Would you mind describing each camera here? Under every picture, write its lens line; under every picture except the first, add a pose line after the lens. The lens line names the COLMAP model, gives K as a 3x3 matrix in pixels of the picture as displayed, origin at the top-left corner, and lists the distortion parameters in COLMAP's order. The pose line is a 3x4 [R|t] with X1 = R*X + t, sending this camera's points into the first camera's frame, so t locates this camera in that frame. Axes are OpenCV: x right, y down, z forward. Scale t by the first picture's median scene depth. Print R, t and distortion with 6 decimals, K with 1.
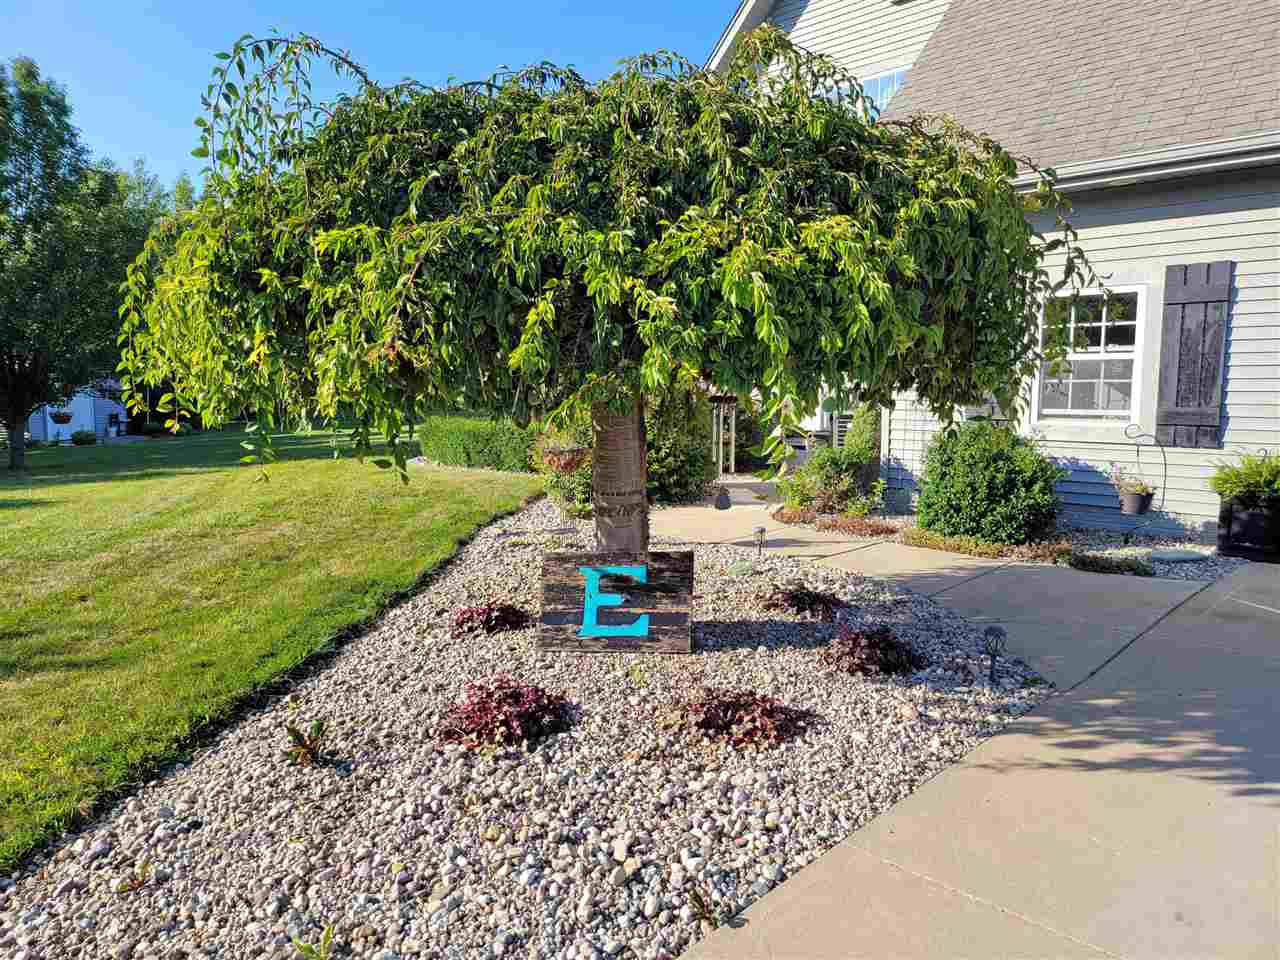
lens RADIAL K [[900.1, 0, 644.4], [0, 900.1, 472.5], [0, 0, 1]] dist [-0.006070, -0.000358]
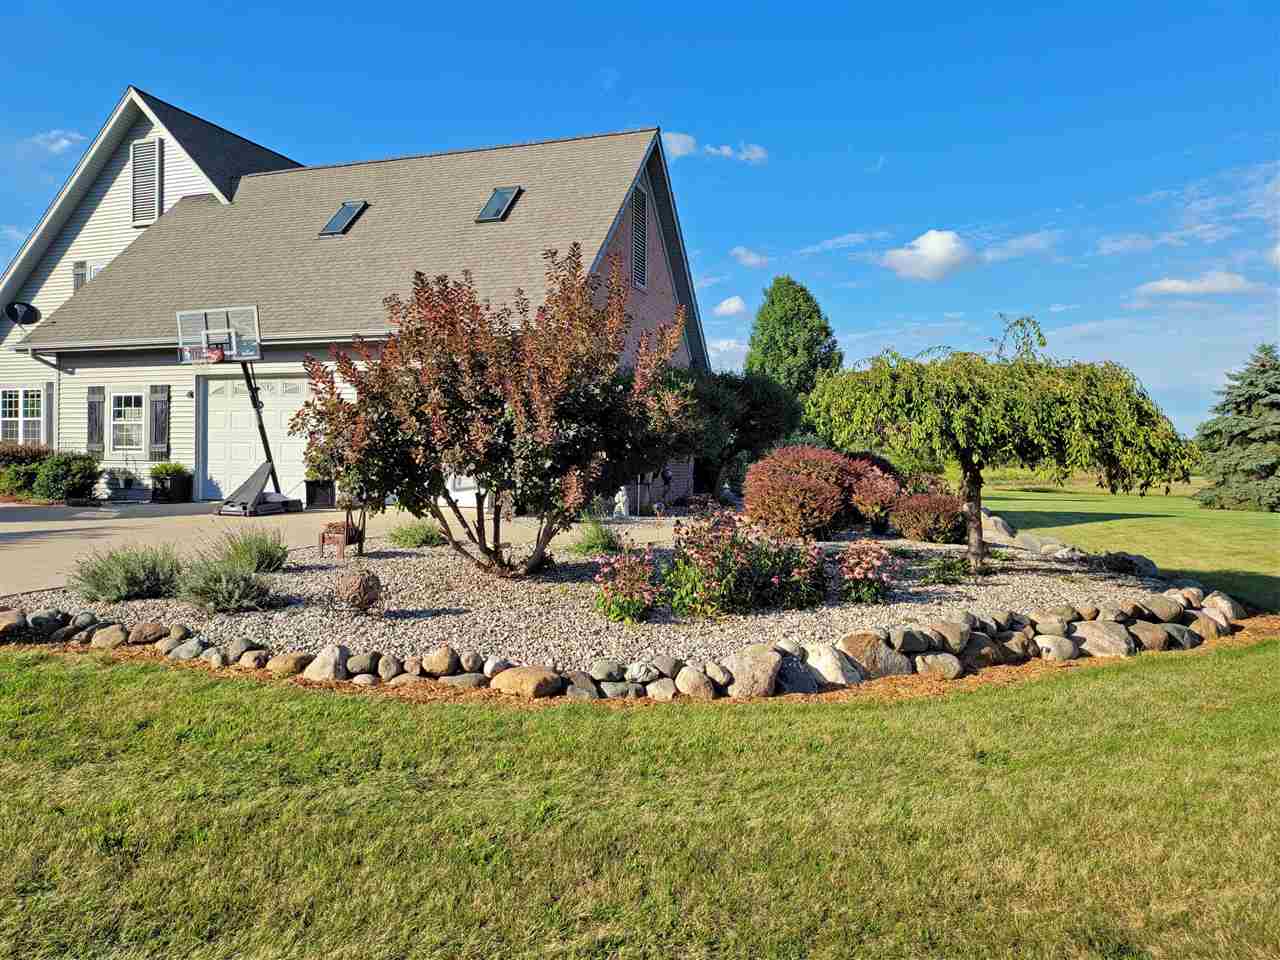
lens RADIAL K [[910.5, 0, 657.5], [0, 910.5, 449.1], [0, 0, 1]] dist [0.043167, -0.017523]
pose [[0.911586, 0.022907, 0.410472, 1.792400], [0.024935, 0.993528, -0.110821, 0.541678], [-0.410353, 0.111258, 0.905114, -3.887815]]
